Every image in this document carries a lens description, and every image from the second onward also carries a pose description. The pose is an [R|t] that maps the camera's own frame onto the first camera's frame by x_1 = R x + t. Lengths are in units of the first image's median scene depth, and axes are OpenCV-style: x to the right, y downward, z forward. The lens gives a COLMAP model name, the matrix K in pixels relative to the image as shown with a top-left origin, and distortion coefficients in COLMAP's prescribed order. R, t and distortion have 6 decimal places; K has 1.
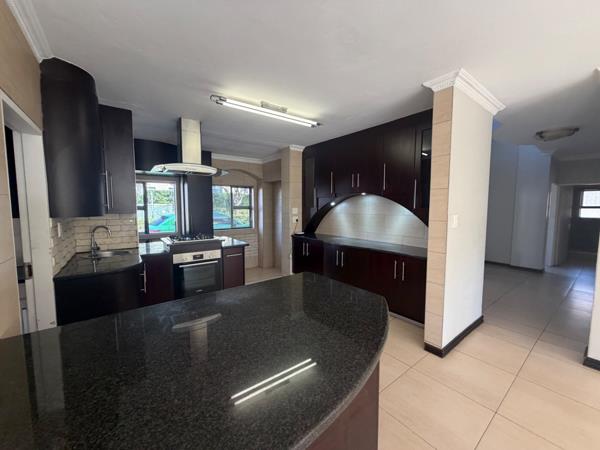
lens RADIAL K [[238.2, 0, 299.8], [0, 238.2, 224.2], [0, 0, 1]] dist [-0.002210, 0.000068]
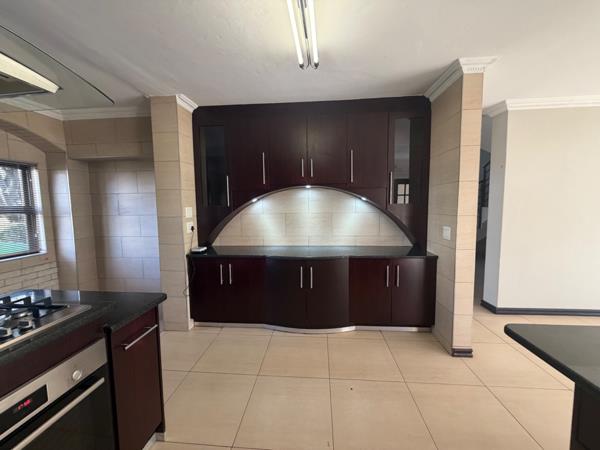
lens RADIAL K [[238.2, 0, 300.9], [0, 238.2, 224.8], [0, 0, 1]] dist [-0.002210, 0.000068]
pose [[0.675987, -0.071658, 0.733421, -0.270396], [0.069912, 0.997008, 0.032974, -0.026553], [-0.733590, 0.028985, 0.678974, 0.419363]]
